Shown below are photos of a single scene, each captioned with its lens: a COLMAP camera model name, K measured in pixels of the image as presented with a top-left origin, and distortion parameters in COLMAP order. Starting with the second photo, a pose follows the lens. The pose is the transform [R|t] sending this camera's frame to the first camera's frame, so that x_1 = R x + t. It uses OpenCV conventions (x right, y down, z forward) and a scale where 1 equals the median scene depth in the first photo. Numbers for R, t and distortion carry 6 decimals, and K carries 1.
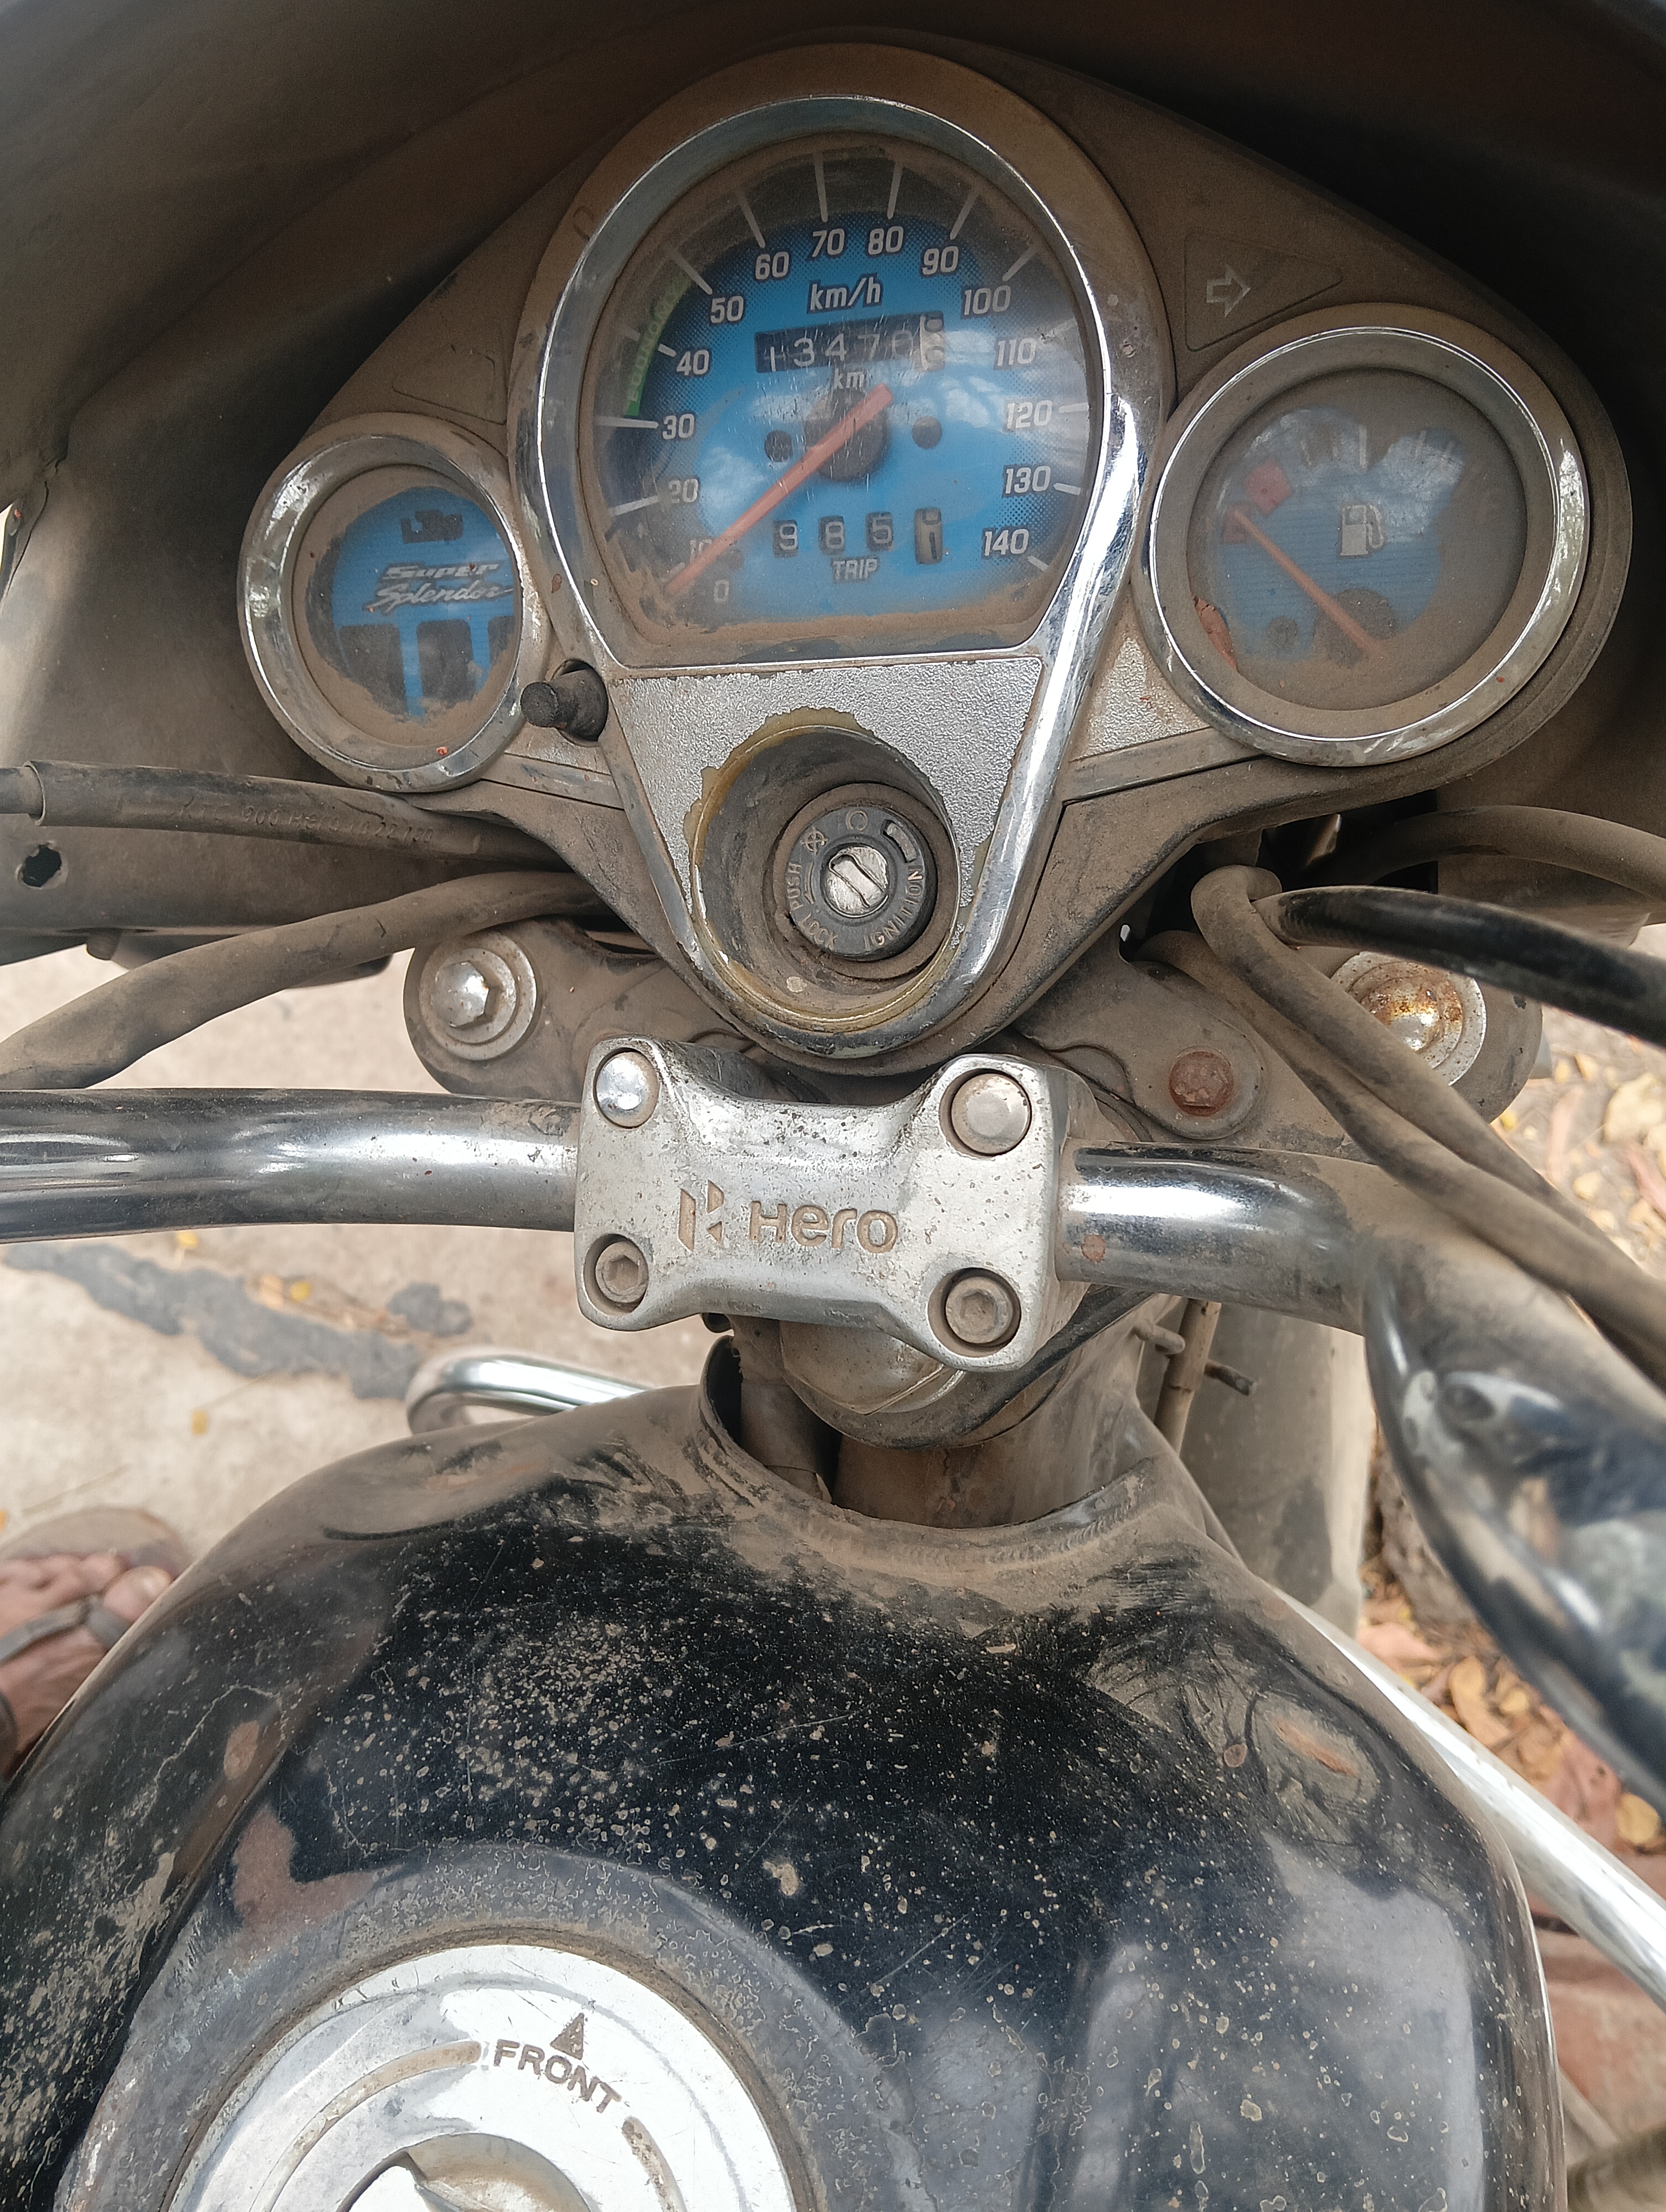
lens RADIAL K [[1781.7, 0, 828.9], [0, 1781.7, 1116.5], [0, 0, 1]] dist [0.105030, -0.310359]
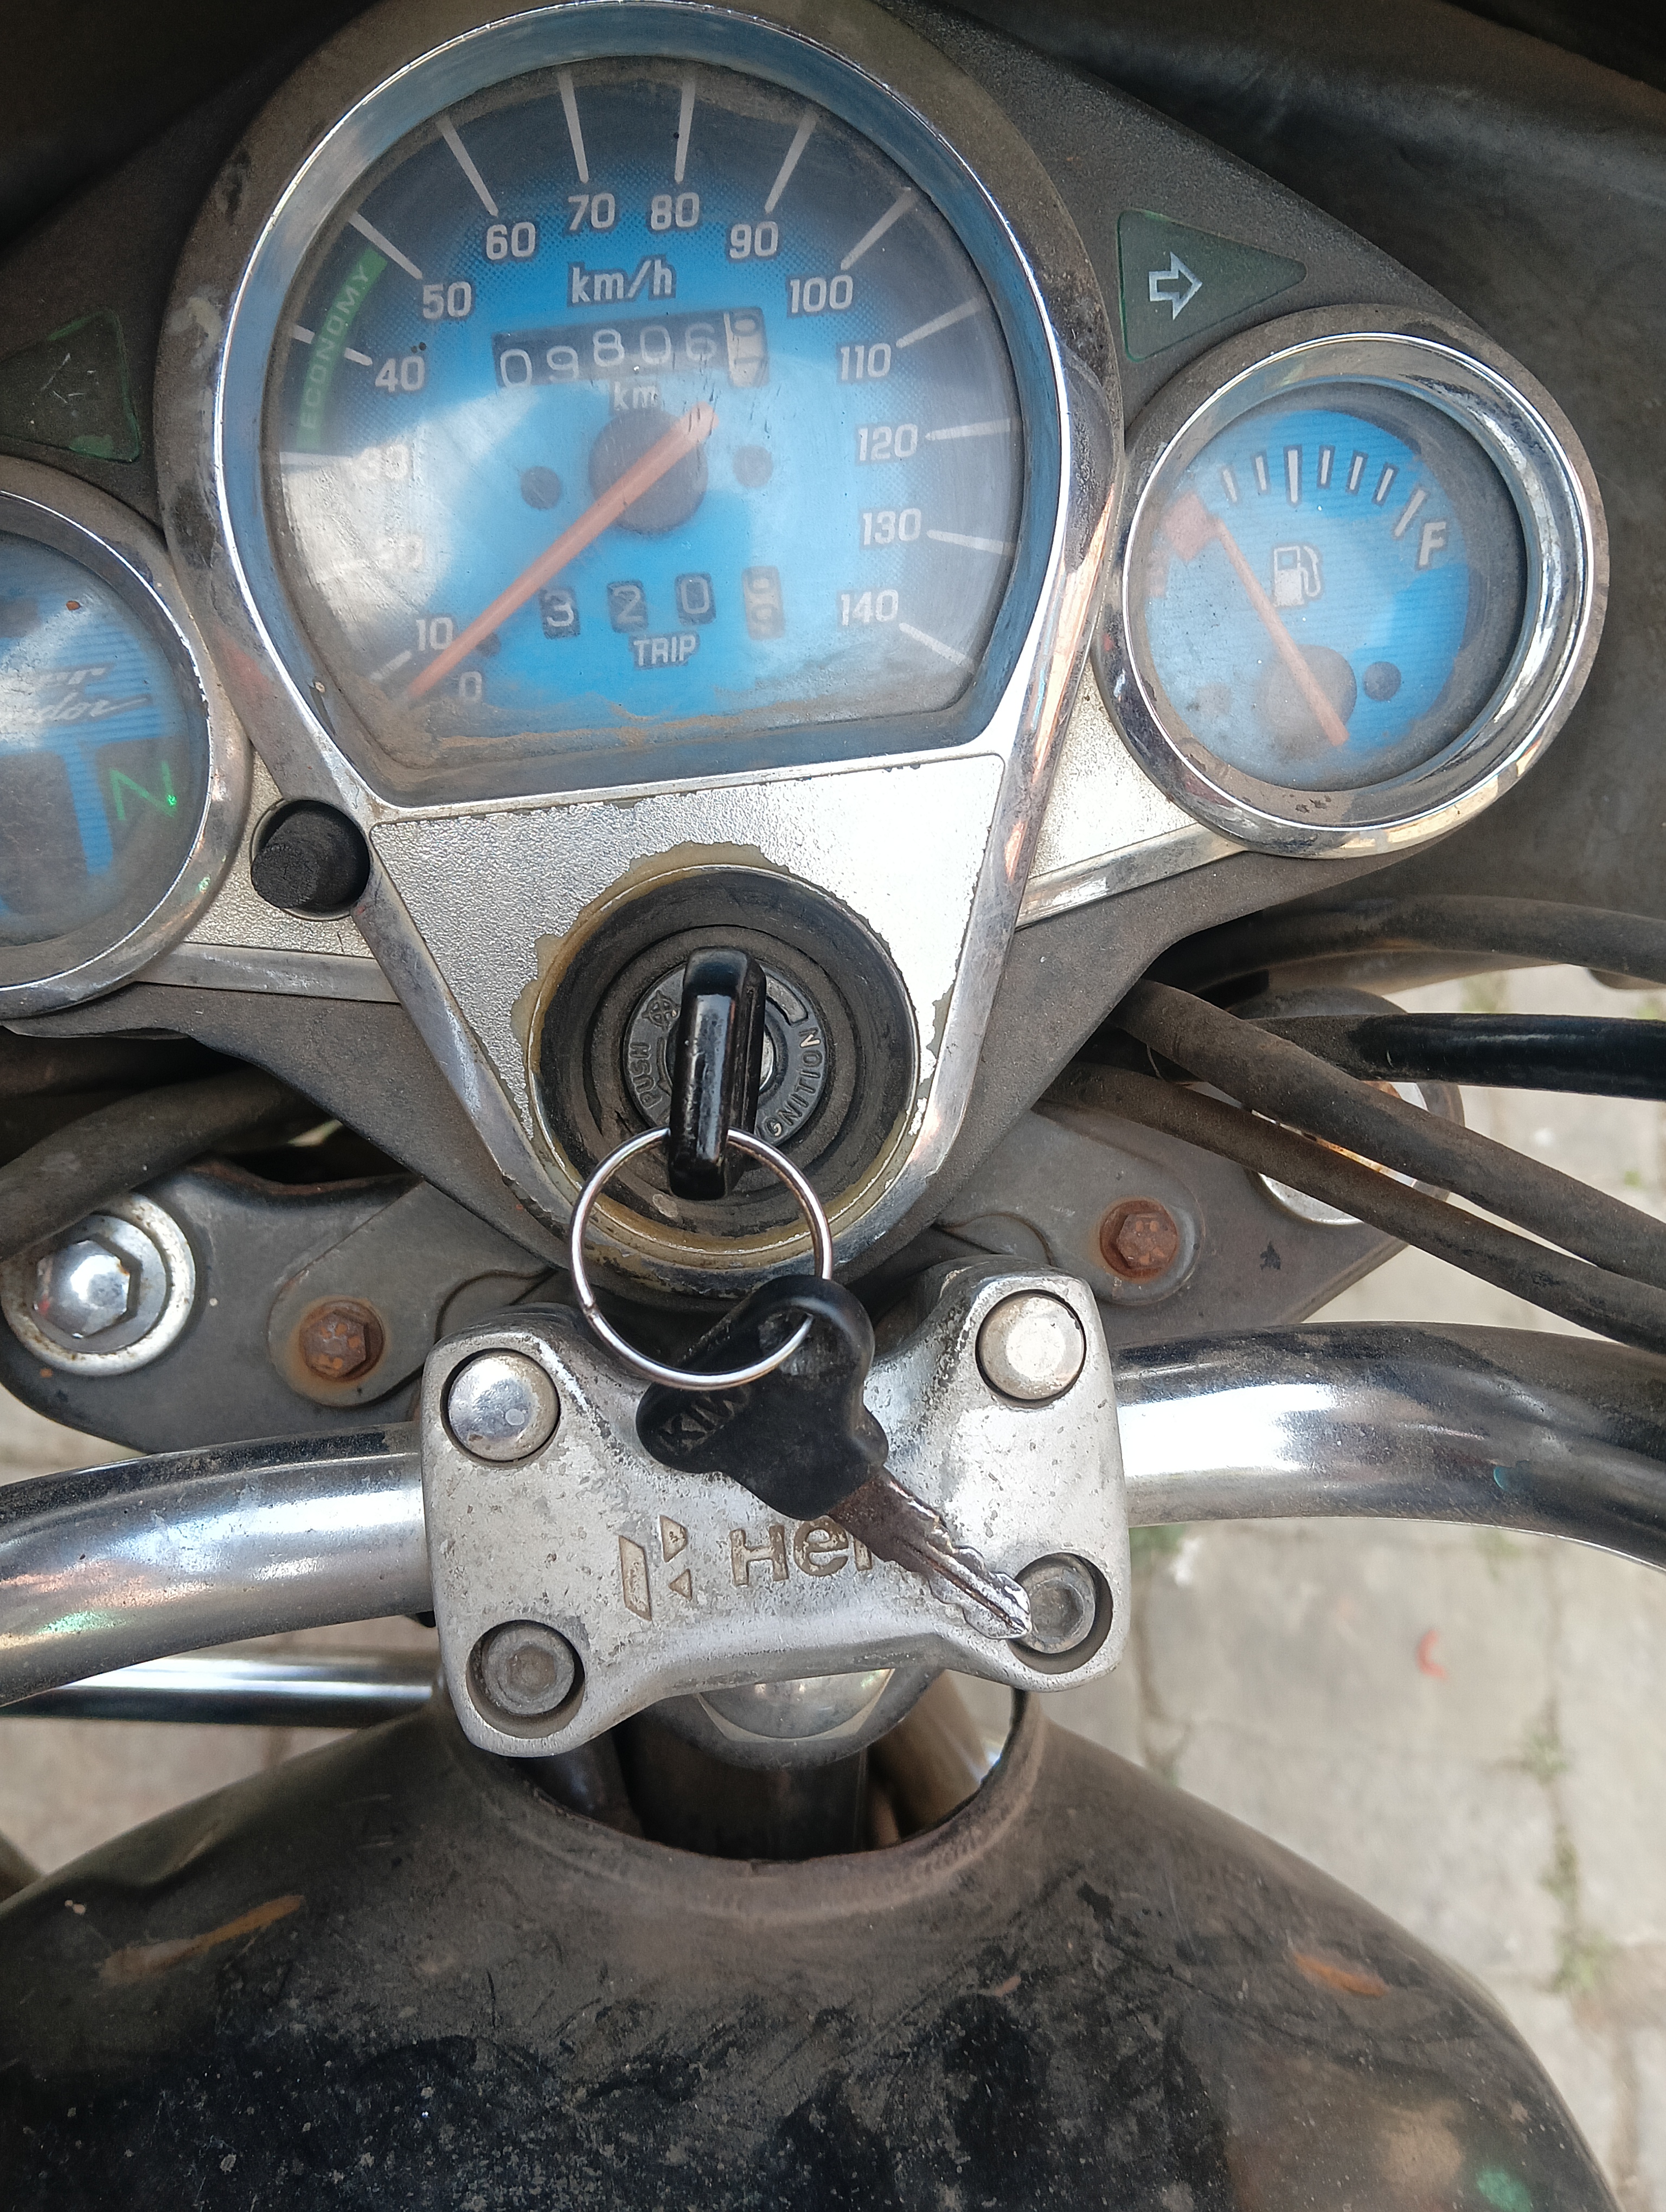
lens RADIAL K [[1781.7, 0, 828.9], [0, 1781.7, 1116.5], [0, 0, 1]] dist [0.105030, -0.310359]
pose [[0.899875, -0.154527, 0.407856, -0.265393], [0.164125, 0.986371, 0.011595, -0.114356], [-0.404089, 0.056505, 0.912973, 0.311257]]
